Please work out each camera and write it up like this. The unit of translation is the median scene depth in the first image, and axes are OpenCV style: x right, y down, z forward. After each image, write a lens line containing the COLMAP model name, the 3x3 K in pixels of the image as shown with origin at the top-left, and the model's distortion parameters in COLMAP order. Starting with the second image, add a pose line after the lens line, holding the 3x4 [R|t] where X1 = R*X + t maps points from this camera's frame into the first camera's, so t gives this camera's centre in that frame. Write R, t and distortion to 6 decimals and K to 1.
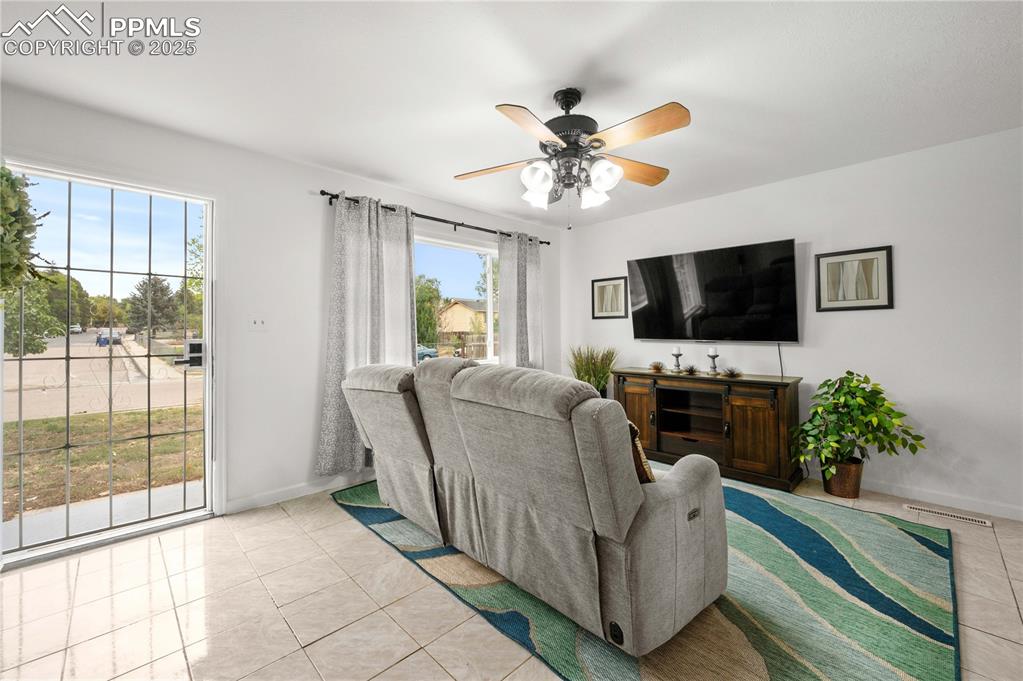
lens RADIAL K [[415.1, 0, 512.4], [0, 415.1, 326.9], [0, 0, 1]] dist [-0.000123, -0.000145]
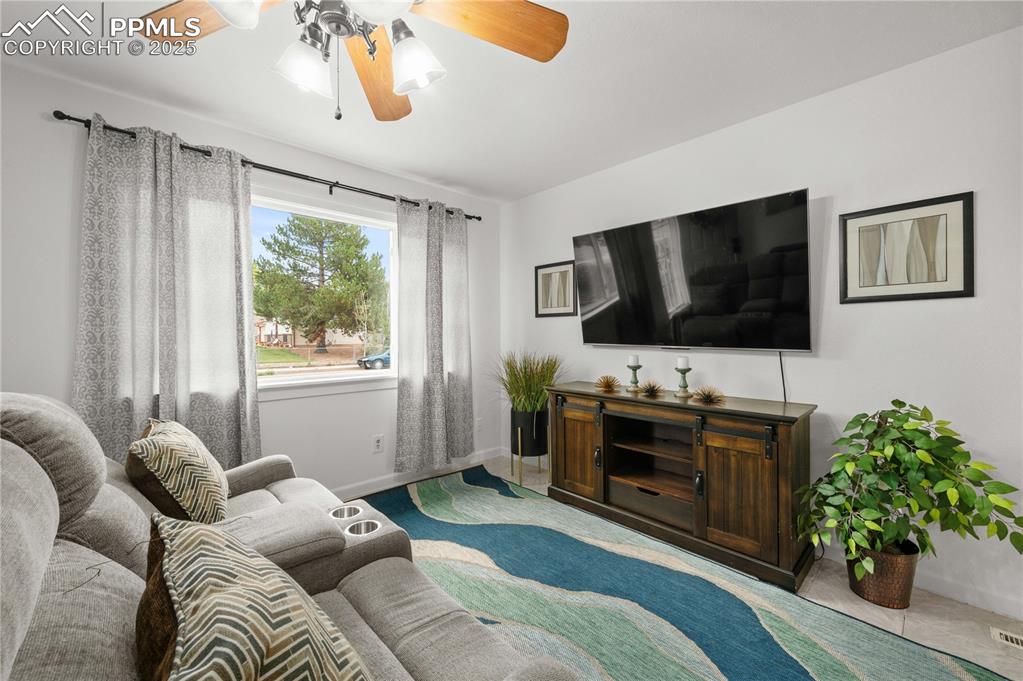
lens RADIAL K [[408.0, 0, 507.9], [0, 408.0, 336.4], [0, 0, 1]] dist [0.000122, 0.000379]
pose [[0.999807, 0.002083, -0.019556, 0.233552], [-0.001710, 0.999817, 0.019062, 0.003126], [0.019592, -0.019025, 0.999627, 0.362138]]
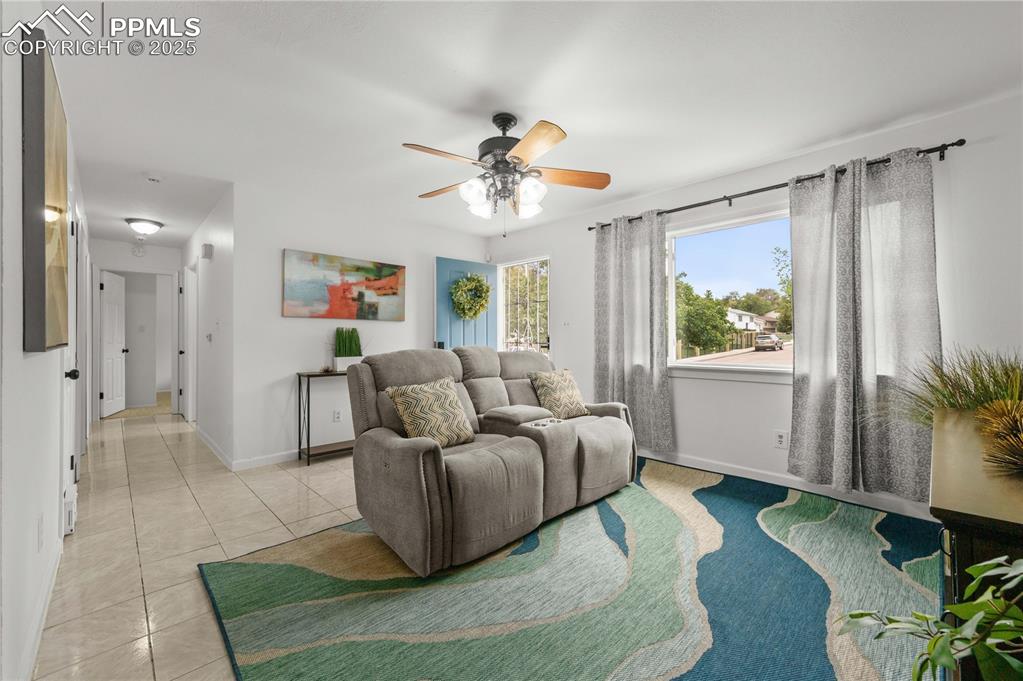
lens RADIAL K [[409.6, 0, 511.5], [0, 409.6, 340.5], [0, 0, 1]] dist [-0.000233, -0.000057]
pose [[-0.002817, 0.012374, -0.999919, 0.861506], [0.018509, 0.999753, 0.012320, 0.023650], [0.999825, -0.018473, -0.003045, 0.703576]]
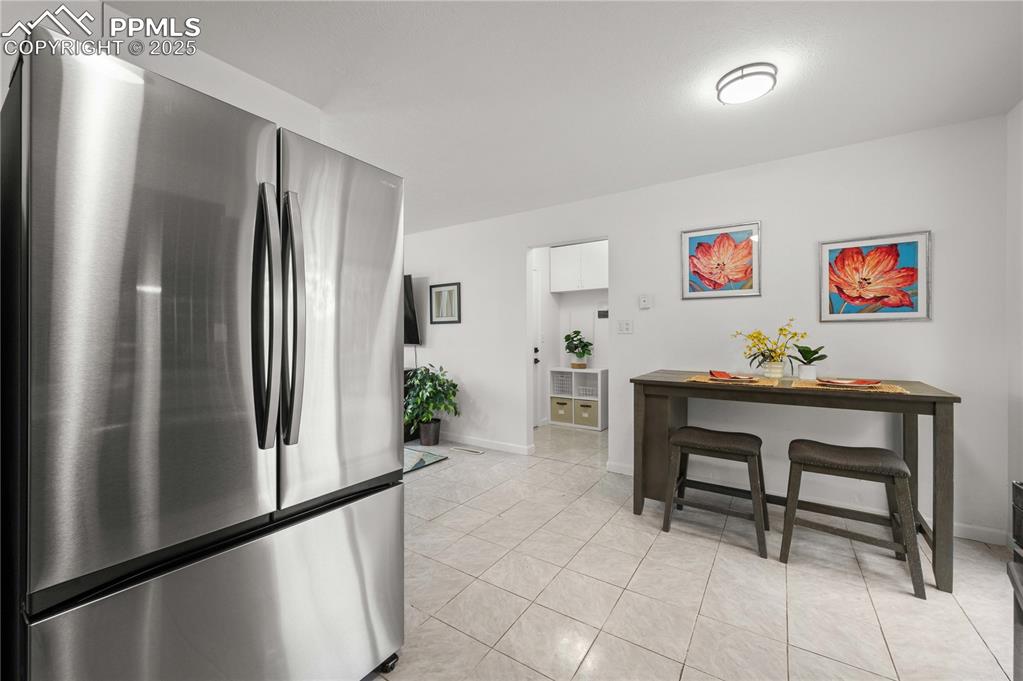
lens RADIAL K [[409.6, 0, 511.5], [0, 409.6, 340.5], [0, 0, 1]] dist [-0.000233, -0.000057]
pose [[0.977803, -0.008013, 0.209371, 0.723774], [0.000413, 0.999340, 0.036317, -0.032228], [-0.209524, -0.035425, 0.977162, -0.496865]]
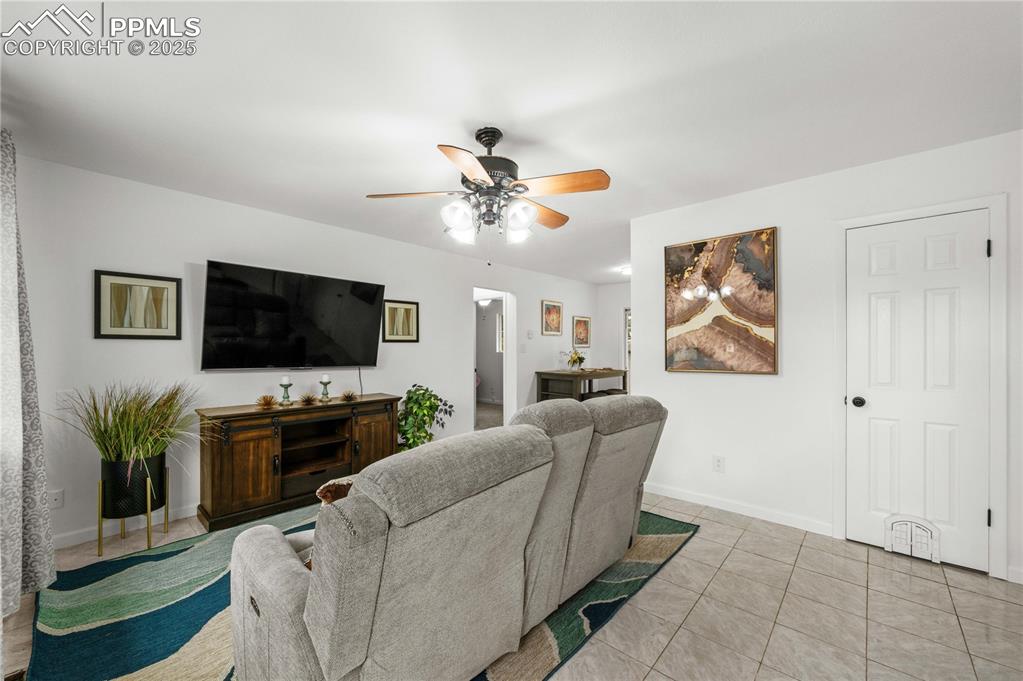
lens RADIAL K [[413.3, 0, 511.6], [0, 413.3, 351.8], [0, 0, 1]] dist [-0.001257, -0.000110]
pose [[-0.078738, 0.010356, 0.996842, -0.618766], [-0.001375, 0.999944, -0.010496, 0.006407], [-0.996894, -0.002197, -0.078719, 0.711970]]
